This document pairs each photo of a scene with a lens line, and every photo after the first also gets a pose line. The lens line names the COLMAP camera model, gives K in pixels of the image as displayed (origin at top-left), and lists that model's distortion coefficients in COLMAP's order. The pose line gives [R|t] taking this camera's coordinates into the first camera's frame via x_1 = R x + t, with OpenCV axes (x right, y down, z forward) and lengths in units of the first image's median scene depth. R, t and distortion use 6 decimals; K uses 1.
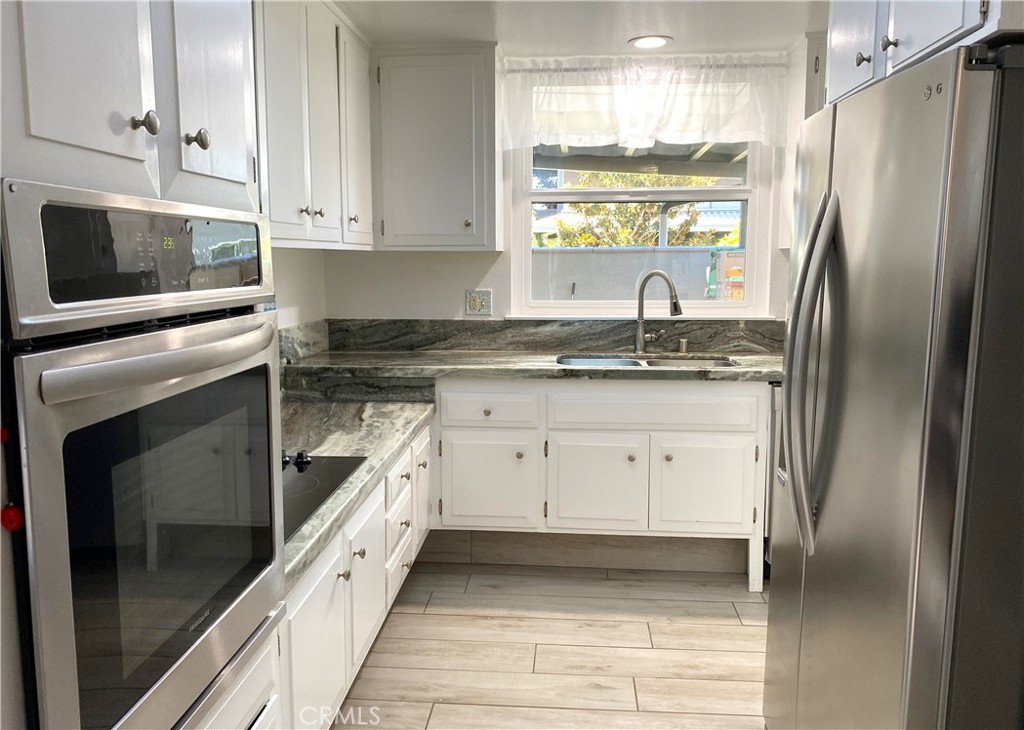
lens RADIAL K [[818.8, 0, 536.0], [0, 818.8, 350.8], [0, 0, 1]] dist [0.135400, -0.004491]
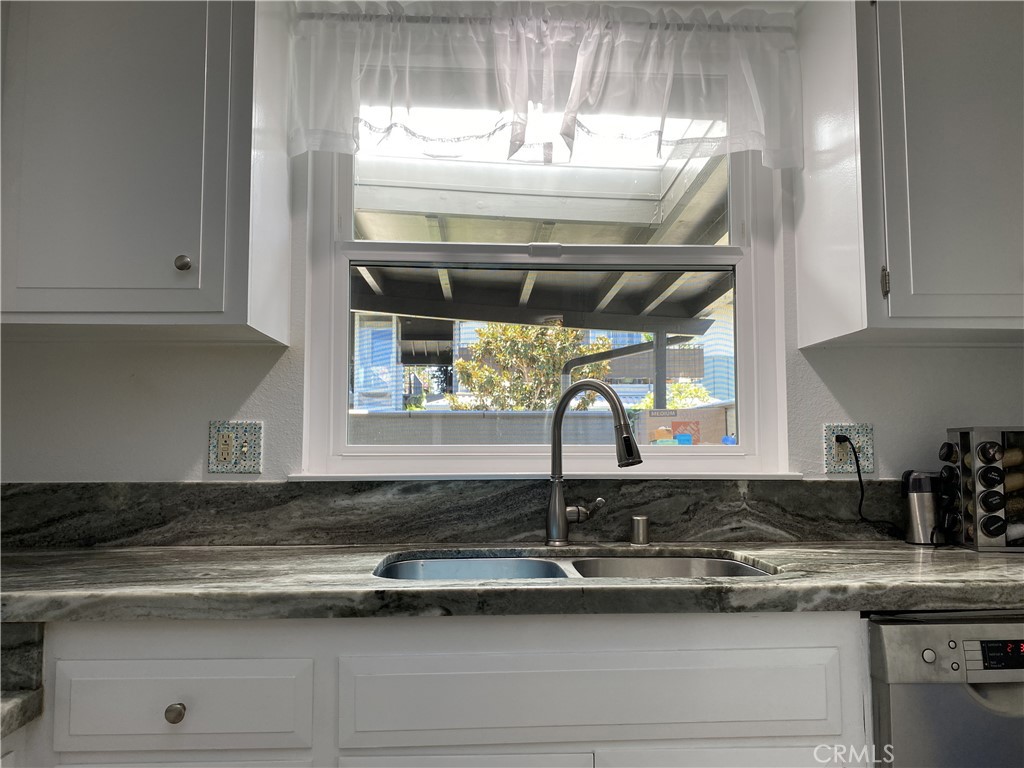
lens RADIAL K [[792.3, 0, 511.4], [0, 792.3, 380.8], [0, 0, 1]] dist [0.041050, -0.048492]
pose [[0.995460, 0.004076, 0.095091, 0.054517], [0.014598, 0.980723, -0.194856, -0.001832], [-0.094052, 0.195359, 0.976212, 0.534703]]
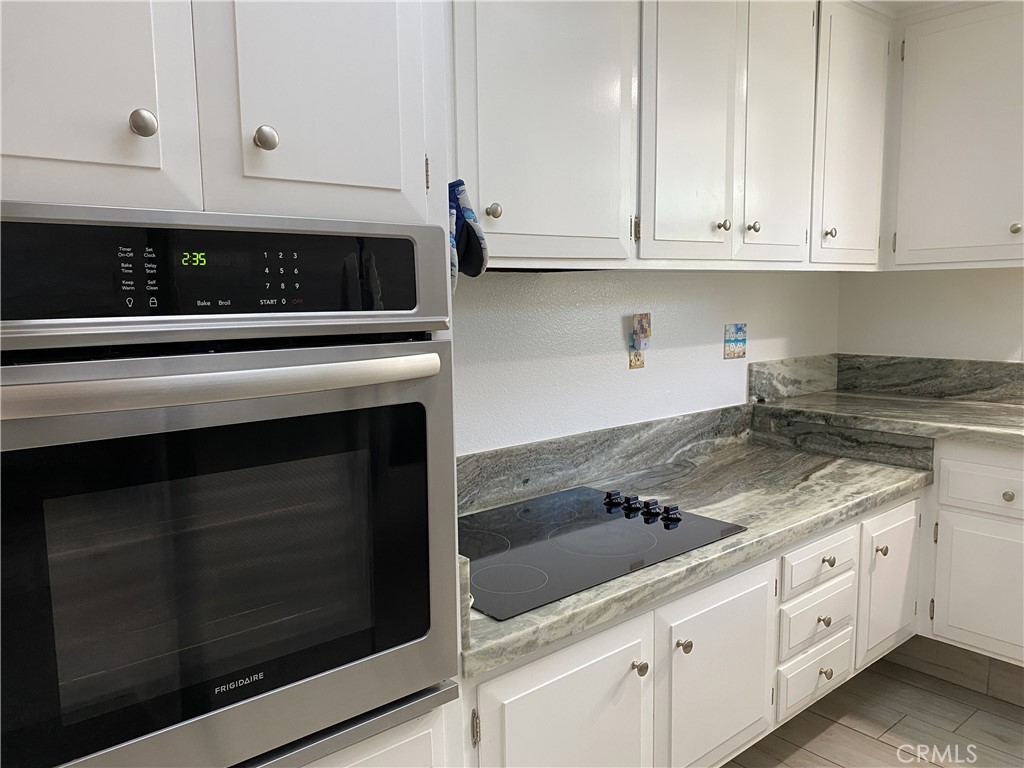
lens RADIAL K [[792.3, 0, 506.9], [0, 792.3, 389.5], [0, 0, 1]] dist [0.041050, -0.048492]
pose [[0.685629, 0.076925, -0.723875, 0.121088], [-0.067564, 0.996833, 0.041938, -0.014260], [0.724809, 0.020154, 0.688655, 0.195643]]
